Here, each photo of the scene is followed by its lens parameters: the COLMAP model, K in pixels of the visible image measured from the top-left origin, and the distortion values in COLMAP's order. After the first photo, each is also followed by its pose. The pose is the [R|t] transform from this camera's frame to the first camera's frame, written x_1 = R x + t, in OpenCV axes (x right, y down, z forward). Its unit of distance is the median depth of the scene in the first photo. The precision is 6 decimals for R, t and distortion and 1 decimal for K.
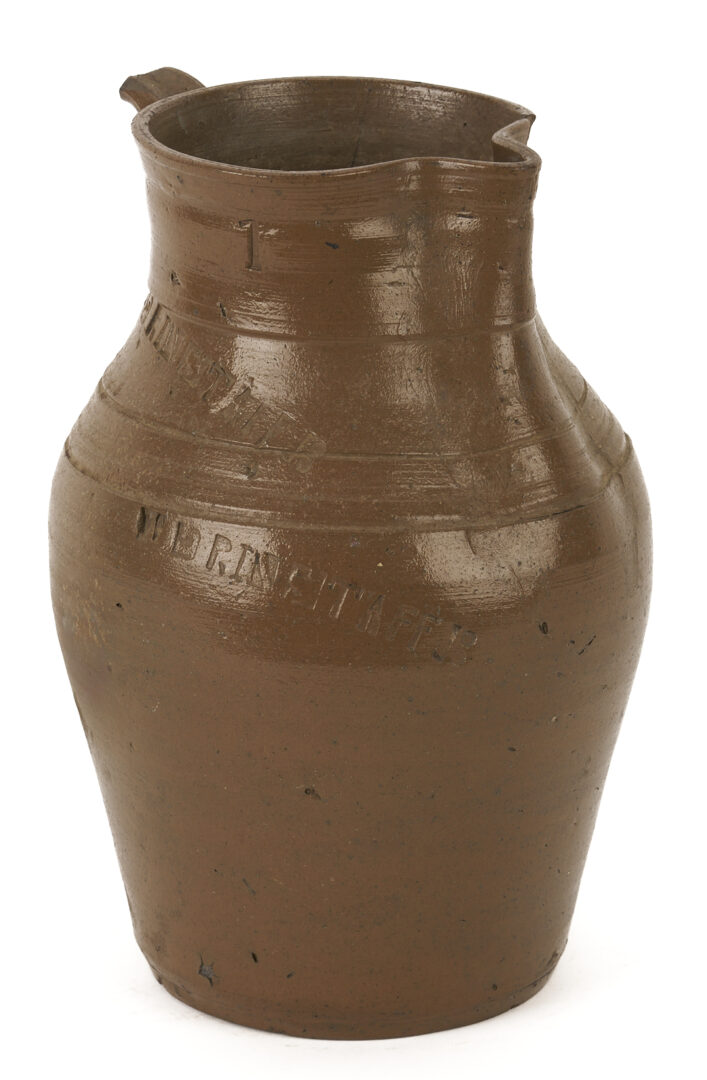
lens RADIAL K [[5930.3, 0, 353.5], [0, 5930.3, 540.0], [0, 0, 1]] dist [-0.036874, -11.228137]
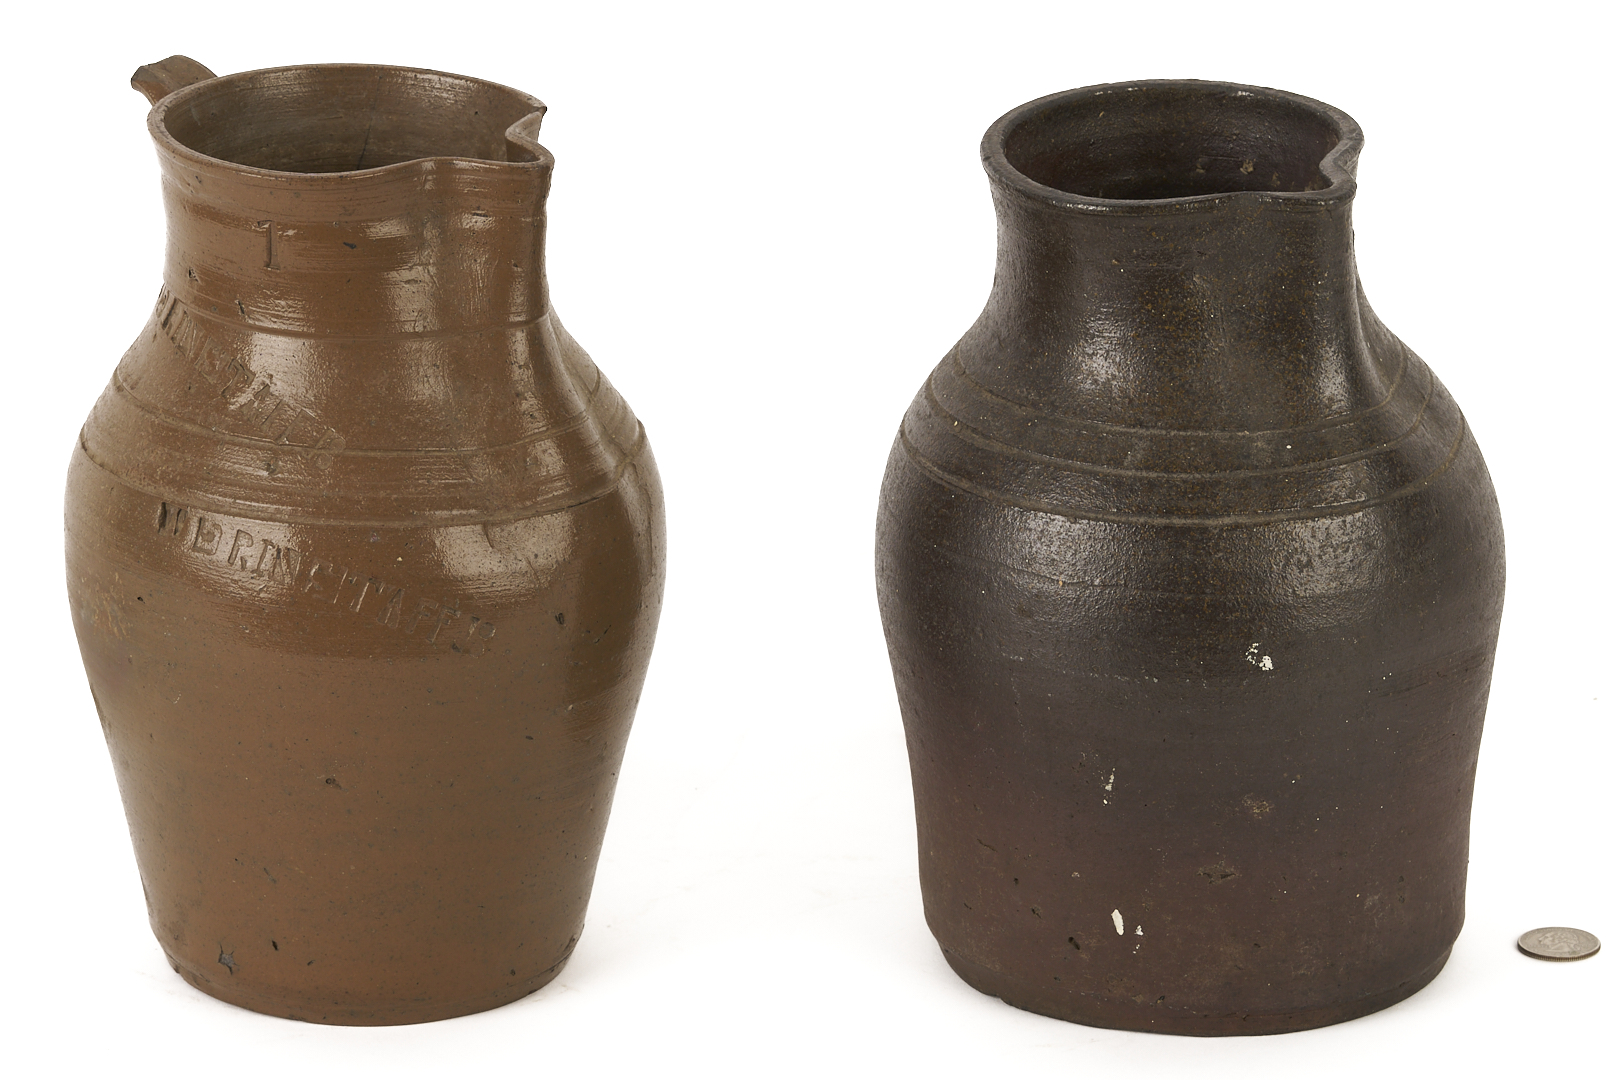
lens RADIAL K [[8544.6, 0, 803.5], [0, 8544.6, 540.0], [0, 0, 1]] dist [-0.079923, -6.147184]
pose [[0.997736, -0.007859, 0.066785, -0.023937], [0.006389, 0.999733, 0.022188, -0.030795], [-0.066941, -0.021711, 0.997521, -0.463041]]
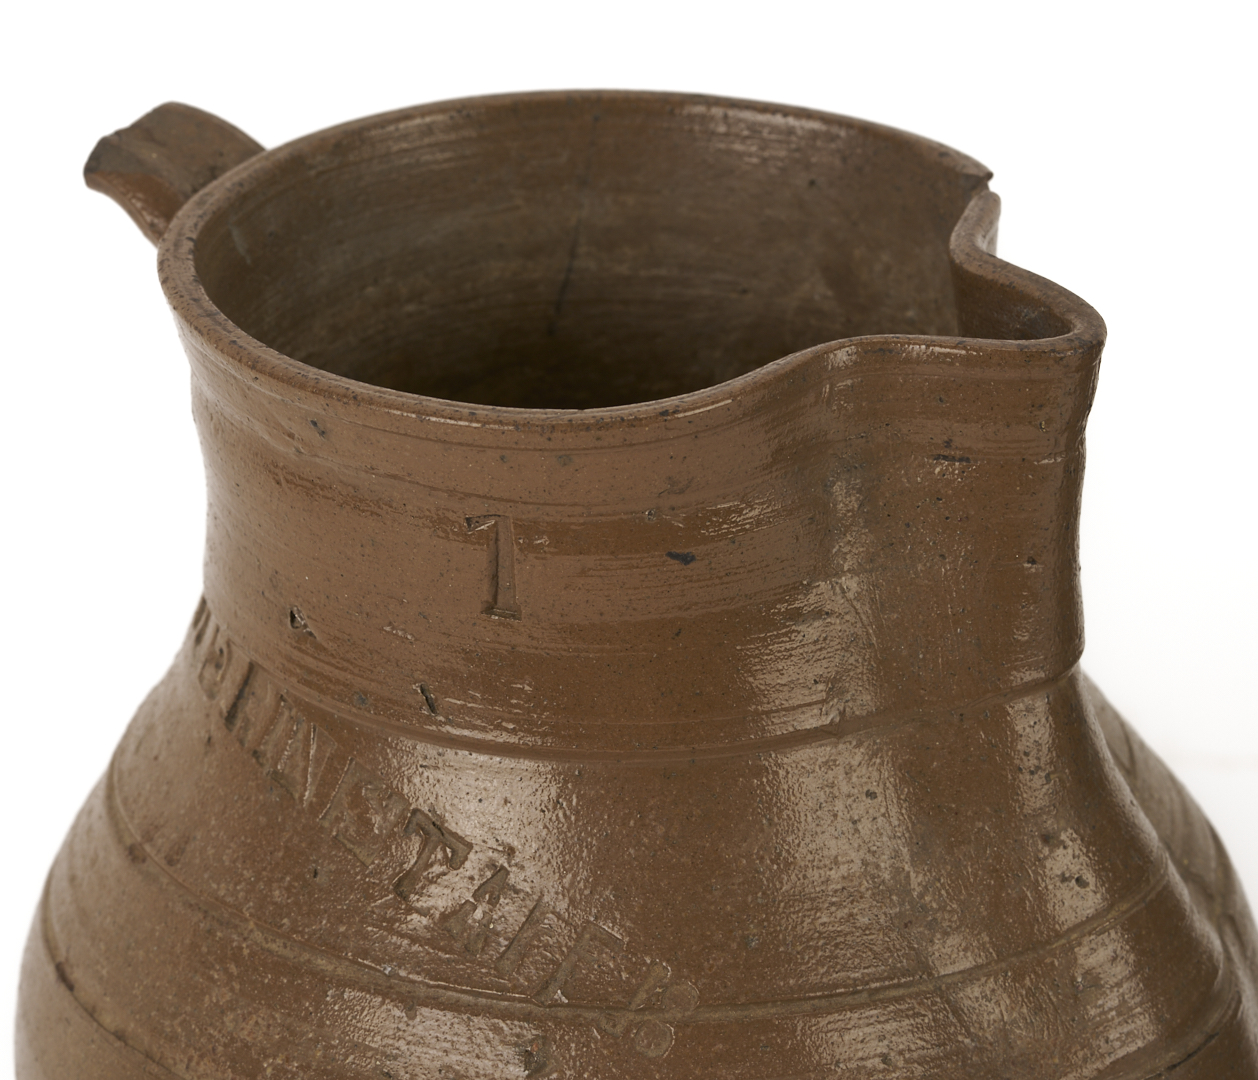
lens RADIAL K [[6046.0, 0, 629.0], [0, 6046.0, 540.0], [0, 0, 1]] dist [-0.287386, -3.496681]
pose [[0.980140, -0.093841, 0.174701, -0.086510], [0.073298, 0.989998, 0.120548, -0.105346], [-0.184266, -0.105349, 0.977214, 0.546043]]
